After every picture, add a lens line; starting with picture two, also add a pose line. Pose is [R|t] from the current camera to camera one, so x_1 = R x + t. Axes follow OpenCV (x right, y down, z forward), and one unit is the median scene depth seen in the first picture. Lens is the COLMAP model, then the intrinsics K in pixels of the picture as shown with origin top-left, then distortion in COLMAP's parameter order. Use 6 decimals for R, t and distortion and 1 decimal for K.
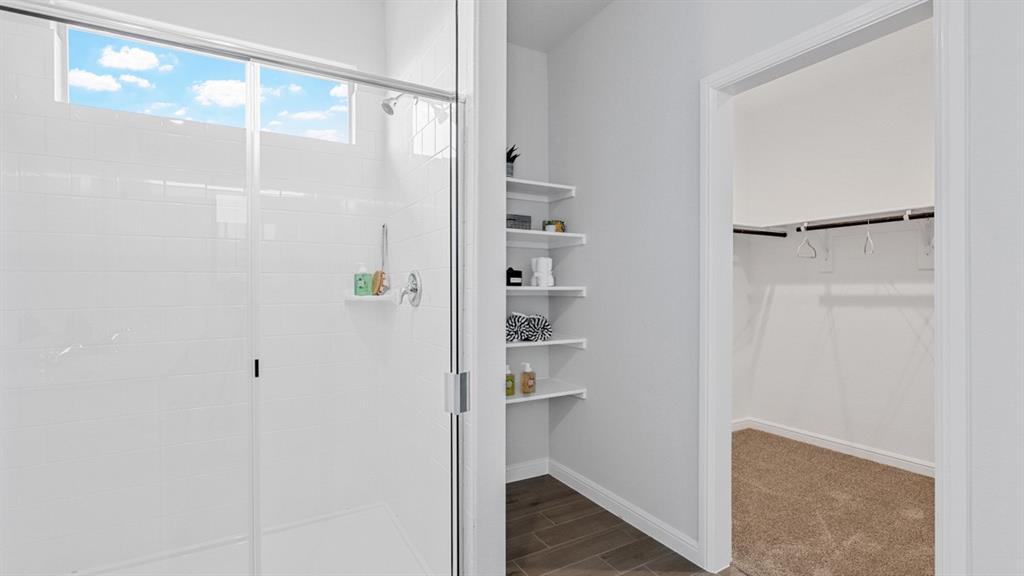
lens RADIAL K [[463.6, 0, 511.4], [0, 463.6, 295.3], [0, 0, 1]] dist [-0.000904, 0.000378]
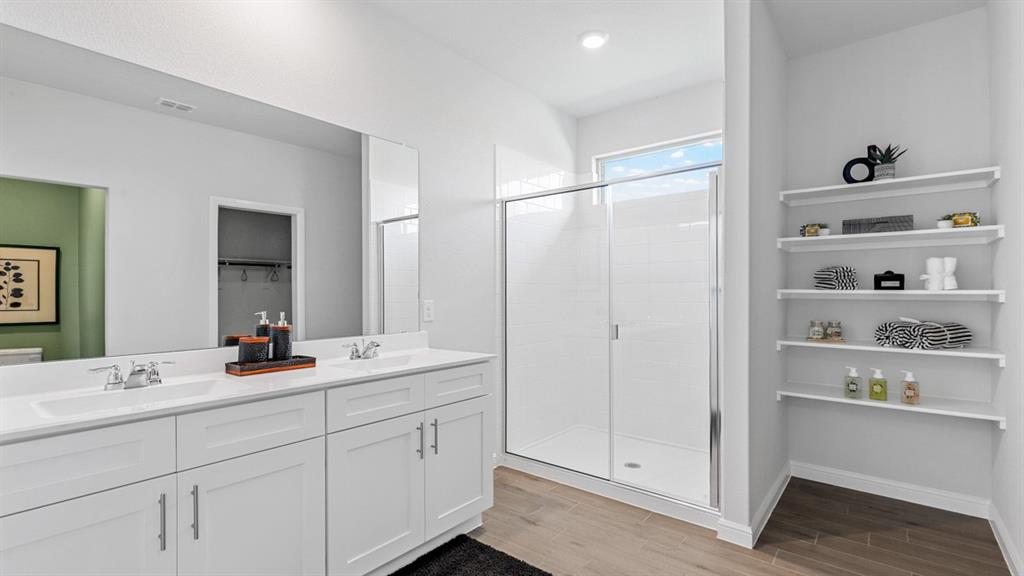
lens RADIAL K [[463.6, 0, 510.7], [0, 463.6, 293.9], [0, 0, 1]] dist [-0.000904, 0.000378]
pose [[0.369061, -0.003002, -0.929400, 0.613319], [-0.008755, 0.999939, -0.006707, 0.001817], [0.929364, 0.010612, 0.369012, -0.098884]]
